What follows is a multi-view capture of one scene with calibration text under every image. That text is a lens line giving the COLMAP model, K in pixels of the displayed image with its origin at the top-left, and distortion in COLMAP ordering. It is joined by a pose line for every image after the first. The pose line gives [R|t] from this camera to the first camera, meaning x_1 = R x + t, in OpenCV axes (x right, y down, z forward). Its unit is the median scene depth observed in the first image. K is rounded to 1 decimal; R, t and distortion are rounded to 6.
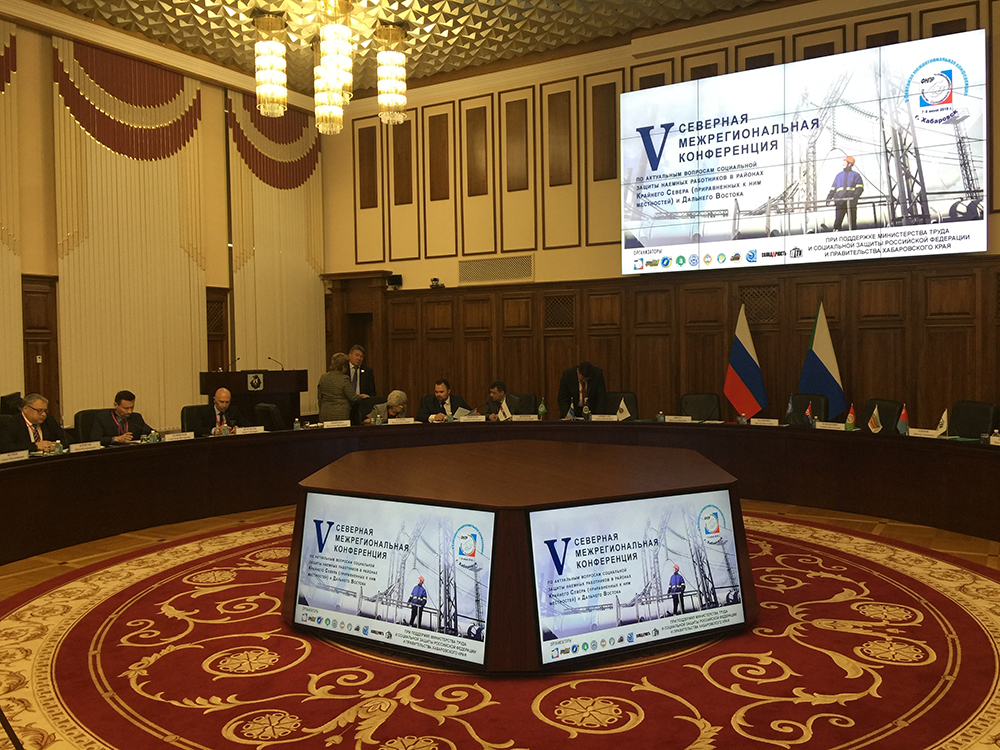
lens RADIAL K [[844.2, 0, 503.9], [0, 844.2, 380.1], [0, 0, 1]] dist [0.054282, -0.050005]
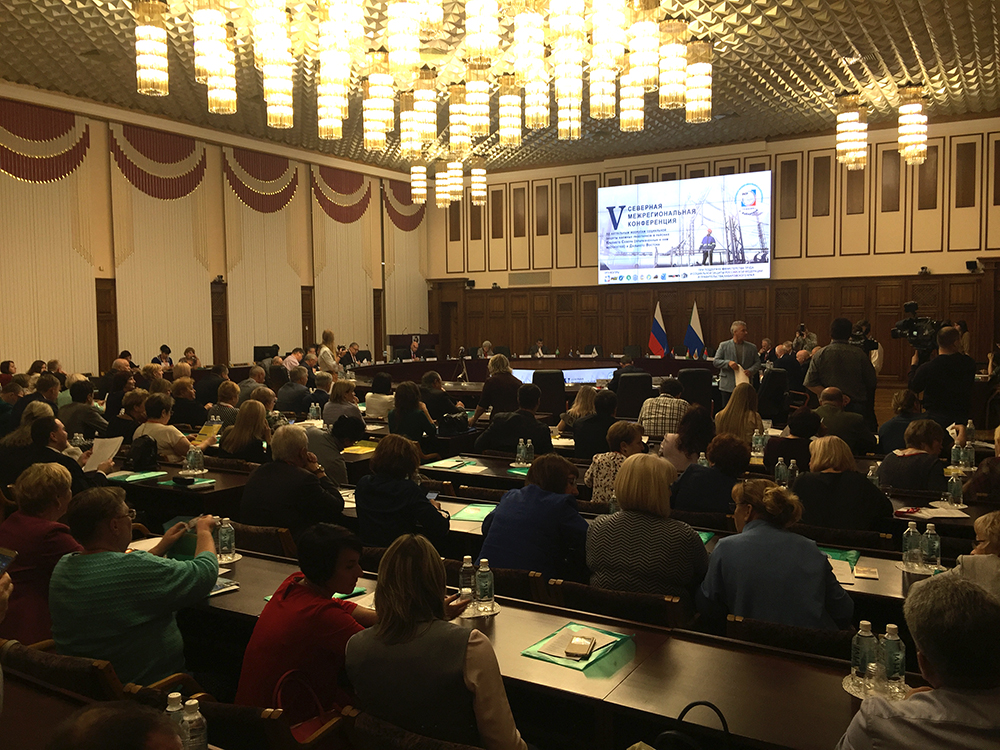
lens RADIAL K [[844.2, 0, 505.4], [0, 844.2, 385.4], [0, 0, 1]] dist [0.054282, -0.050005]
pose [[0.999991, 0.003800, 0.001794, -0.071323], [-0.003873, 0.999104, 0.042137, 0.022648], [-0.001632, -0.042143, 0.999110, -0.903817]]
